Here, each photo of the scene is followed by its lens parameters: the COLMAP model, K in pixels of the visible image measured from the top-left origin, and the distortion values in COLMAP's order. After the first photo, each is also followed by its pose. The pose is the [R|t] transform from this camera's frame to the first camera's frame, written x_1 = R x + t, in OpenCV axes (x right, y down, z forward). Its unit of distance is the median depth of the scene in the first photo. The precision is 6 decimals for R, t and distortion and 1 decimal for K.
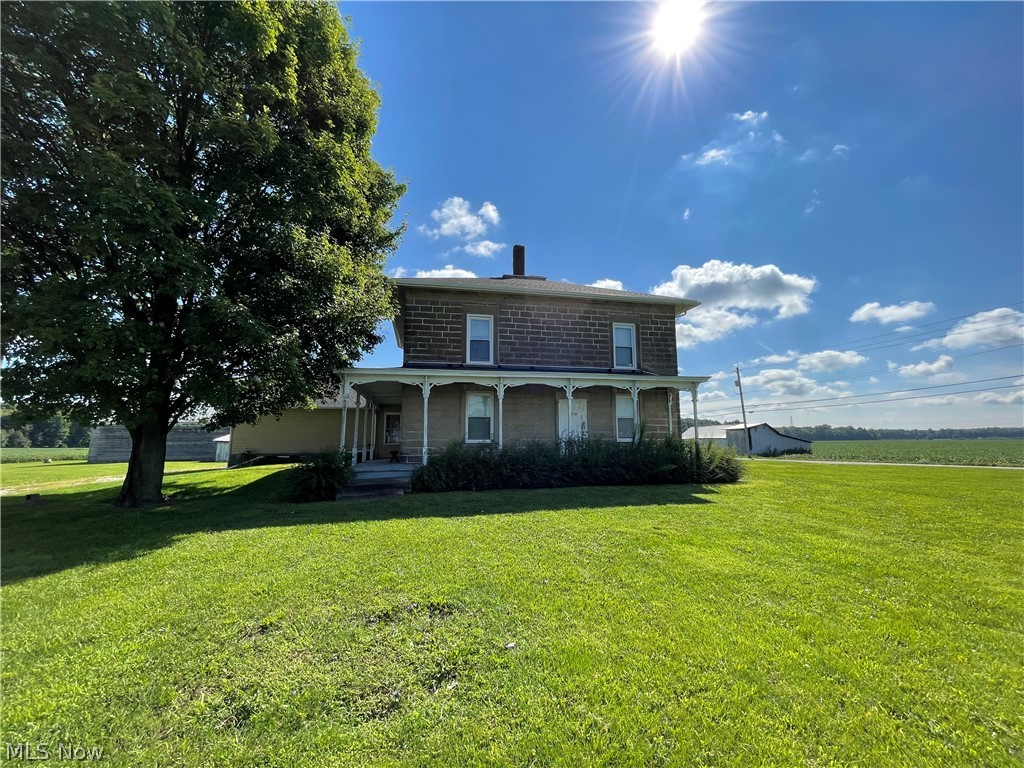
lens RADIAL K [[418.3, 0, 512.5], [0, 418.3, 380.3], [0, 0, 1]] dist [-0.000349, -0.000144]
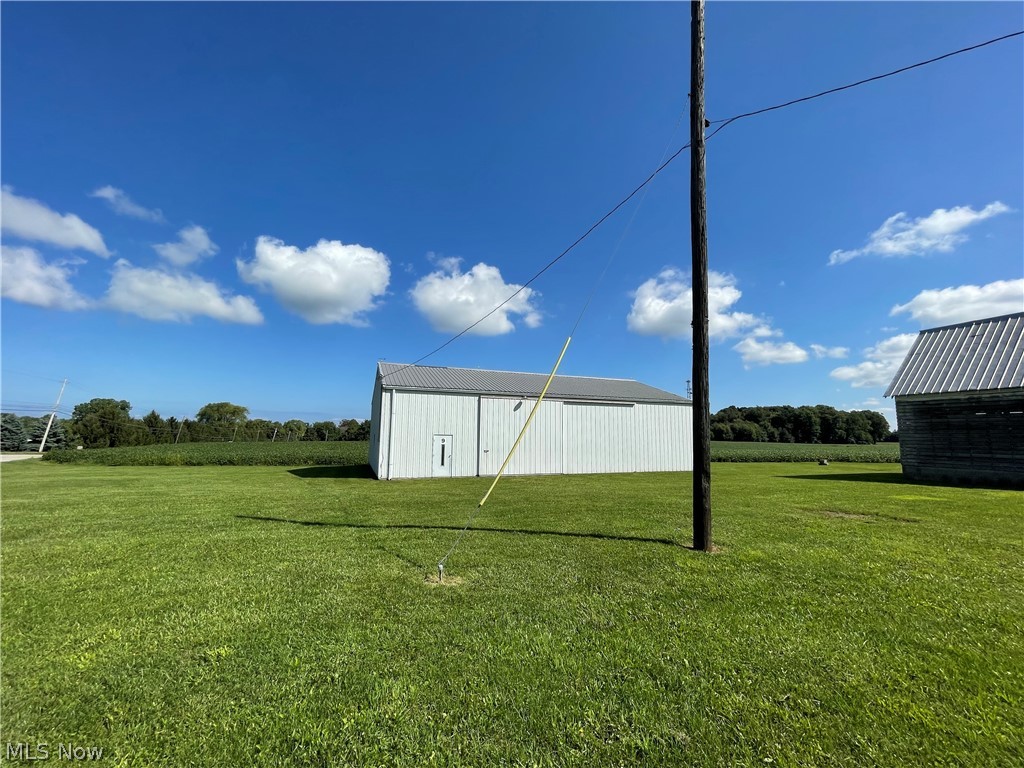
lens RADIAL K [[418.3, 0, 512.5], [0, 418.3, 380.3], [0, 0, 1]] dist [-0.000349, -0.000144]
pose [[0.133229, -0.124866, -0.983188, -1.421773], [0.130019, 0.985660, -0.107561, 0.185773], [0.982520, -0.113503, 0.147553, 1.184386]]
